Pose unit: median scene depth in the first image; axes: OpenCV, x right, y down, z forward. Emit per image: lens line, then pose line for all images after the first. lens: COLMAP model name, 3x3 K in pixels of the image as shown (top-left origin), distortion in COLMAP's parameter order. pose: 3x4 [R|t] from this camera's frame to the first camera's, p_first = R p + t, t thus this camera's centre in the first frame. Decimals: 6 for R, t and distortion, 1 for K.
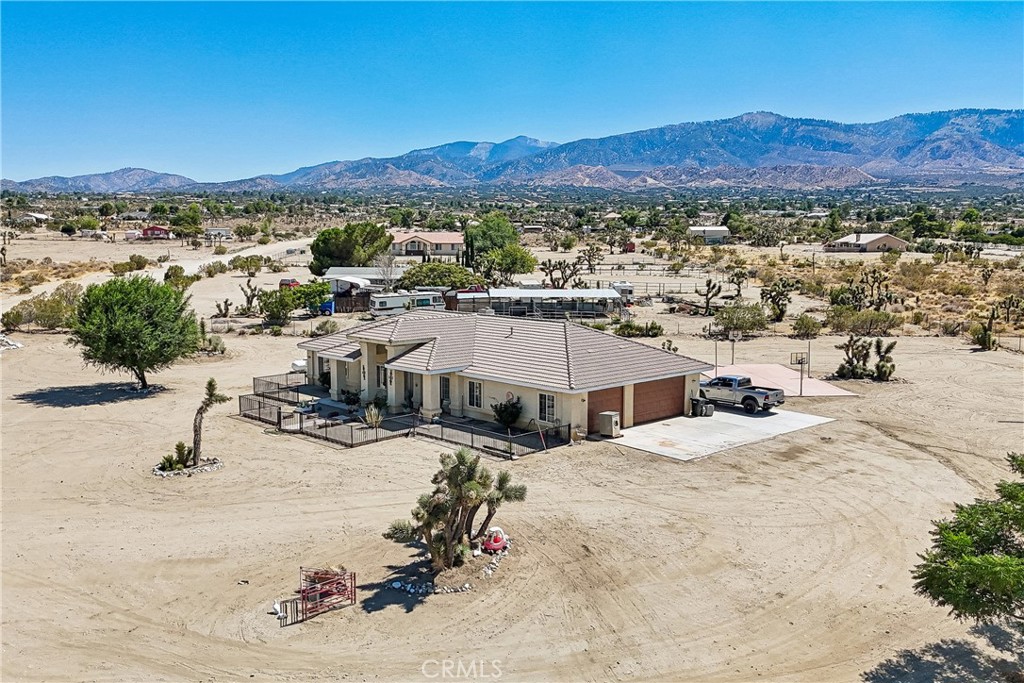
lens RADIAL K [[898.8, 0, 519.3], [0, 898.8, 340.2], [0, 0, 1]] dist [0.103347, -0.164591]
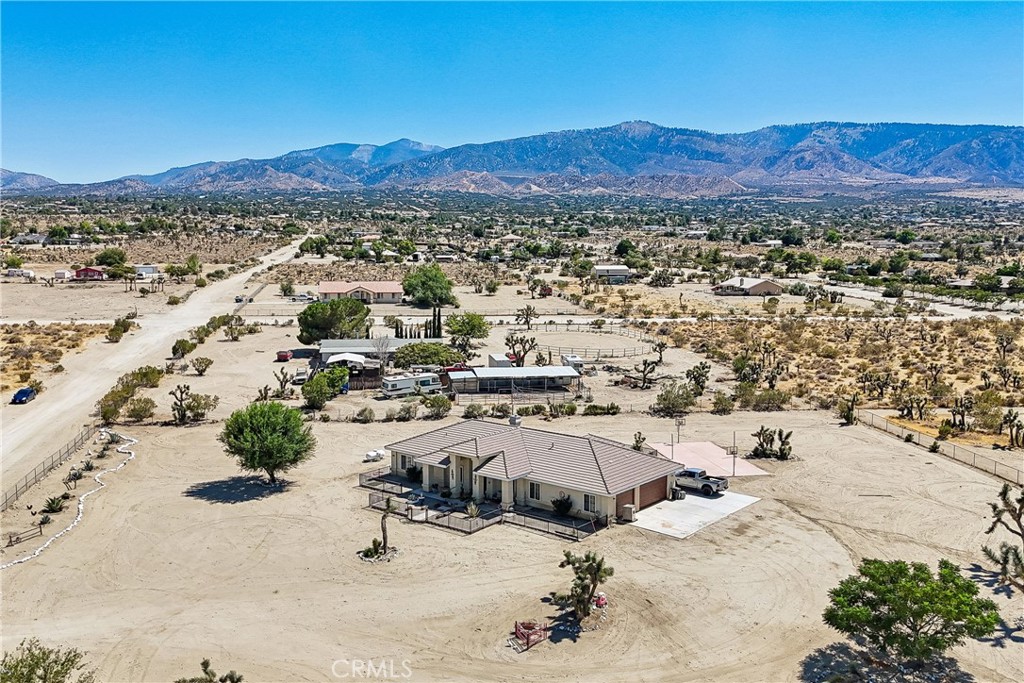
lens RADIAL K [[898.8, 0, 519.3], [0, 898.8, 340.2], [0, 0, 1]] dist [0.103347, -0.164591]
pose [[0.991920, -0.012305, 0.126269, -0.247505], [0.012789, 0.999914, -0.003019, -0.178322], [-0.126220, 0.004610, 0.991992, -0.477012]]
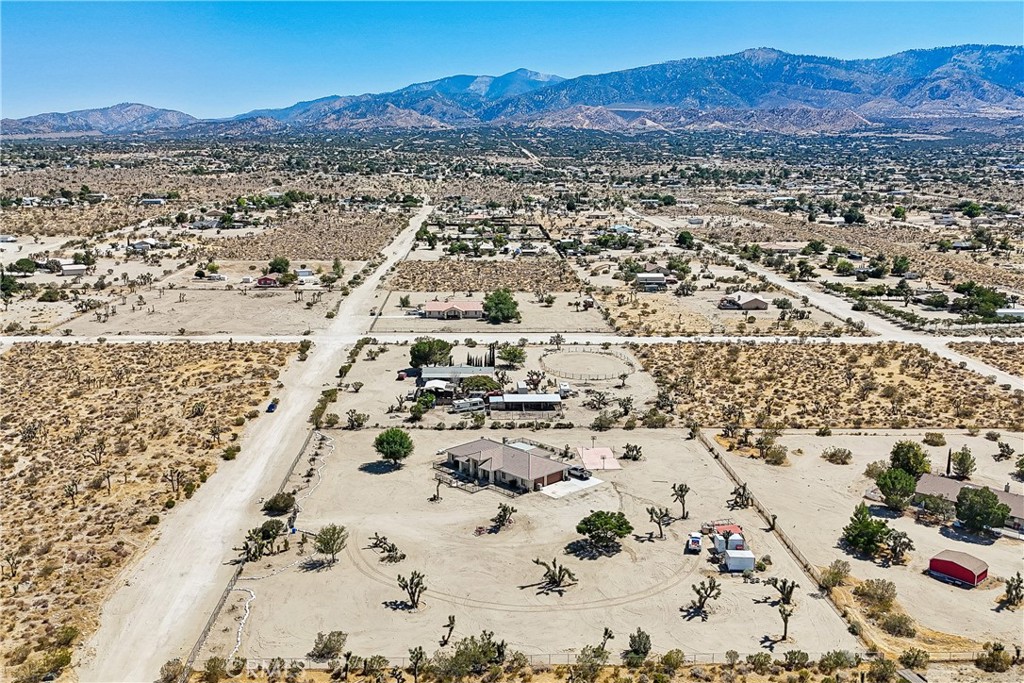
lens RADIAL K [[896.3, 0, 520.1], [0, 896.3, 340.3], [0, 0, 1]] dist [0.092902, -0.125668]
pose [[1.000000, -0.000463, 0.000422, 0.013802], [0.000432, 0.997448, 0.071394, -0.684773], [-0.000454, -0.071394, 0.997448, -2.365118]]
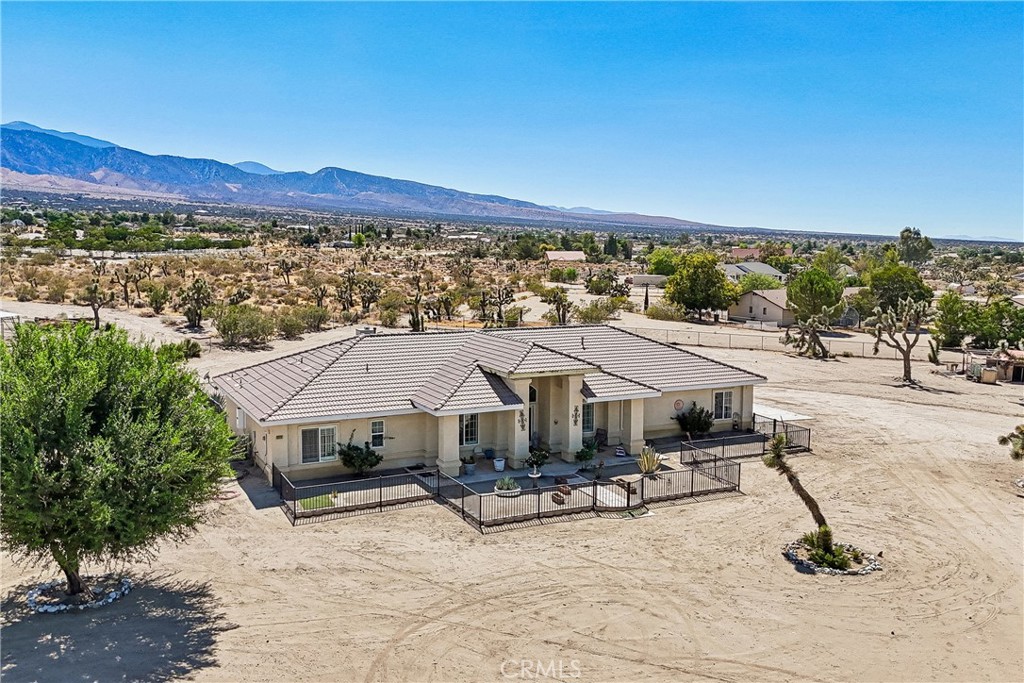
lens RADIAL K [[904.7, 0, 501.2], [0, 904.7, 339.2], [0, 0, 1]] dist [0.109081, -0.178110]
pose [[0.299364, -0.104740, 0.948373, -0.865608], [0.100613, 0.991880, 0.077785, -0.088518], [-0.948819, 0.072133, 0.307472, 0.786489]]
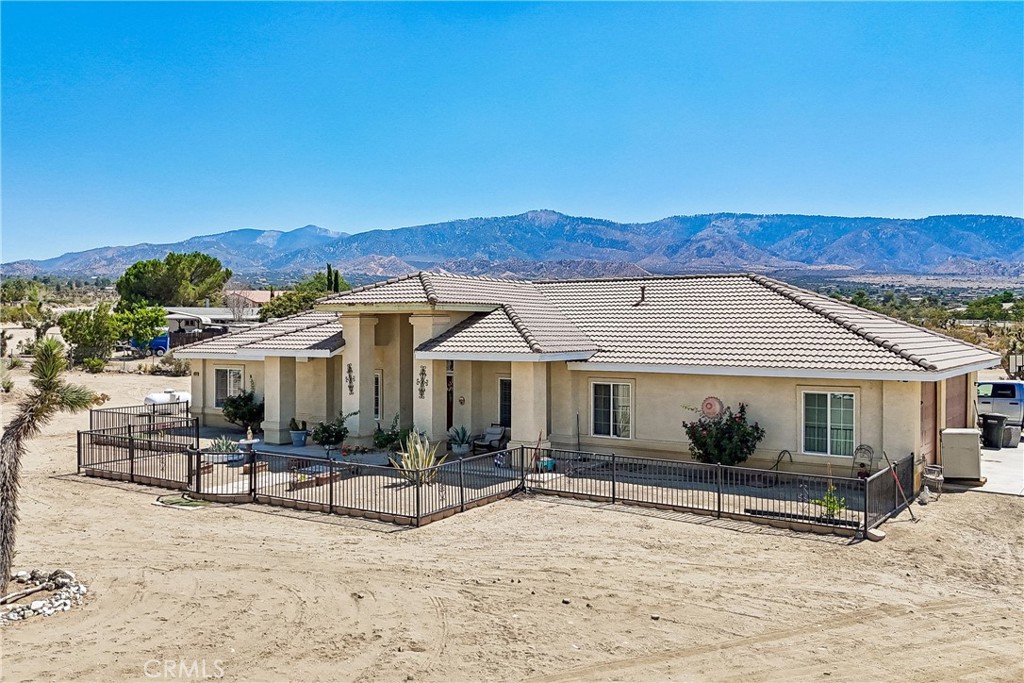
lens RADIAL K [[904.7, 0, 501.2], [0, 904.7, 339.2], [0, 0, 1]] dist [0.109081, -0.178110]
pose [[0.978300, -0.000508, 0.207191, -0.194502], [0.021406, 0.994893, -0.098635, 0.064695], [-0.206083, 0.100930, 0.973315, 0.498020]]
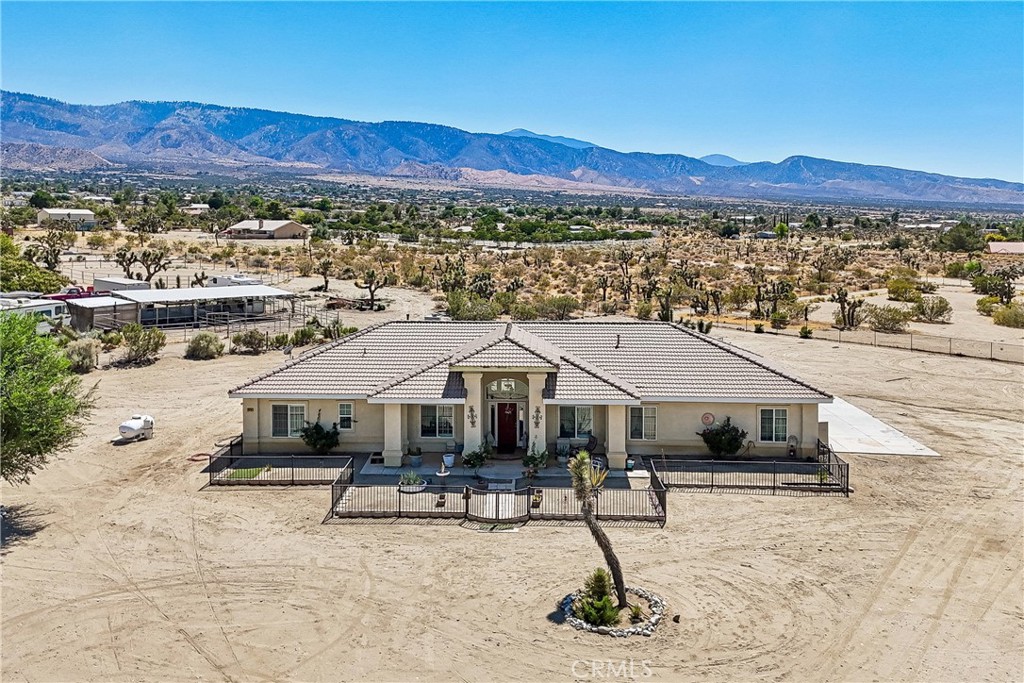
lens RADIAL K [[915.6, 0, 508.8], [0, 915.6, 282.1], [0, 0, 1]] dist [0.084767, -0.123796]
pose [[0.710930, -0.040091, 0.702119, -0.645614], [0.074342, 0.997064, -0.018342, -0.052849], [-0.699323, 0.065237, 0.711823, 0.469375]]
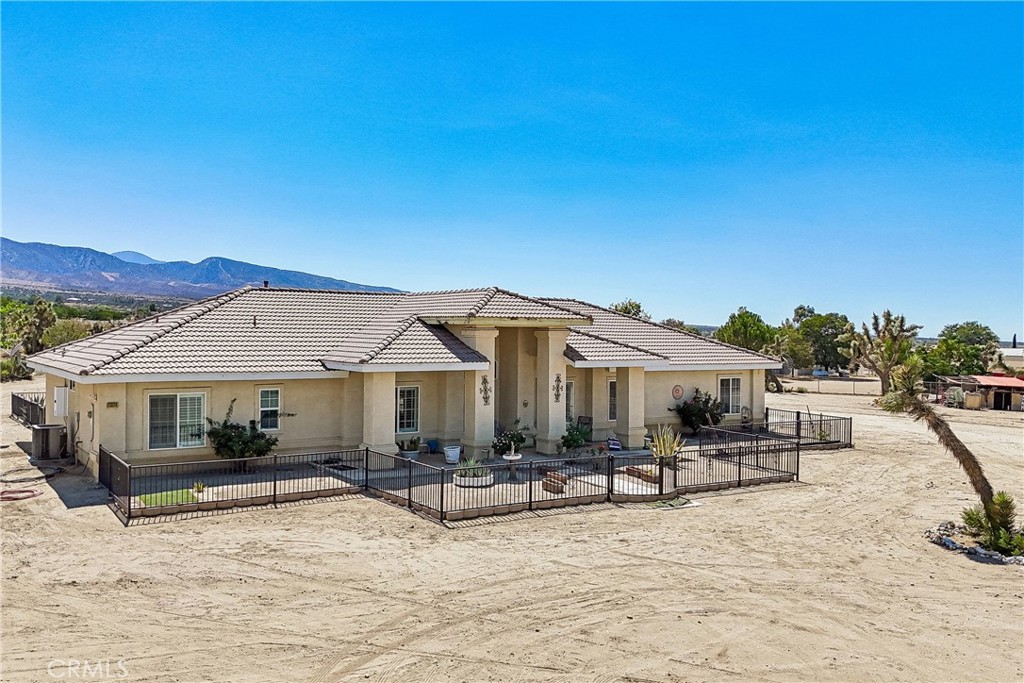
lens RADIAL K [[910.6, 0, 501.5], [0, 910.6, 352.9], [0, 0, 1]] dist [0.077049, -0.091246]
pose [[0.183521, -0.021303, 0.982785, -0.670340], [0.098676, 0.995115, 0.003144, 0.014197], [-0.978051, 0.096400, 0.184727, 0.895460]]
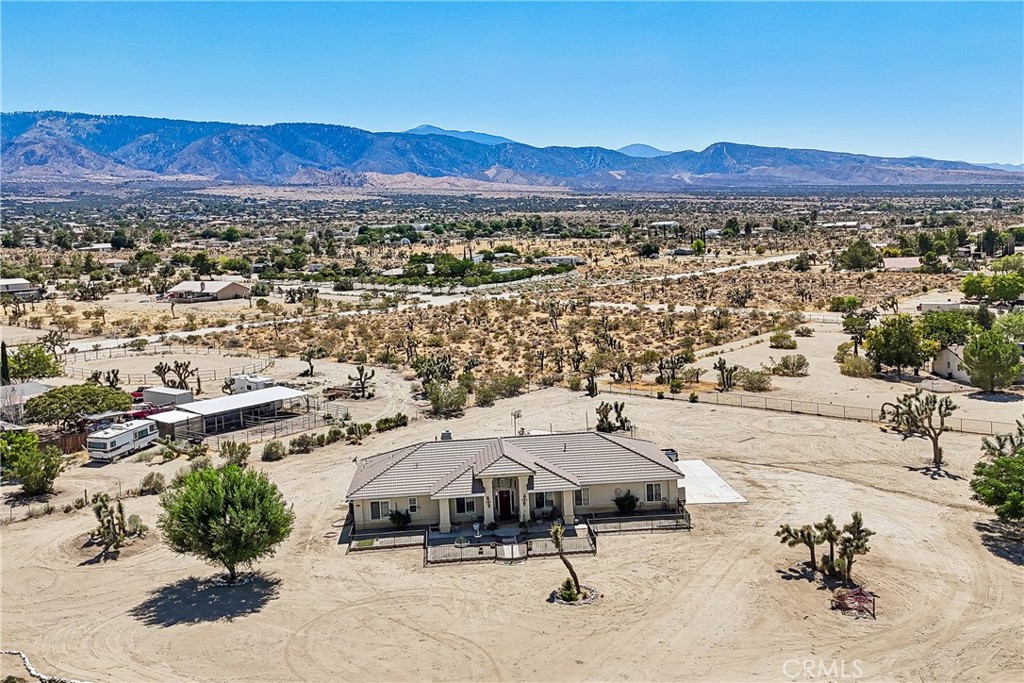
lens RADIAL K [[978.7, 0, 501.9], [0, 978.7, 341.5], [0, 0, 1]] dist [0.122793, -0.194100]
pose [[0.649668, -0.120016, 0.750684, -1.163031], [0.134046, 0.990073, 0.042281, -0.242132], [-0.748307, 0.073157, 0.659307, 0.065246]]
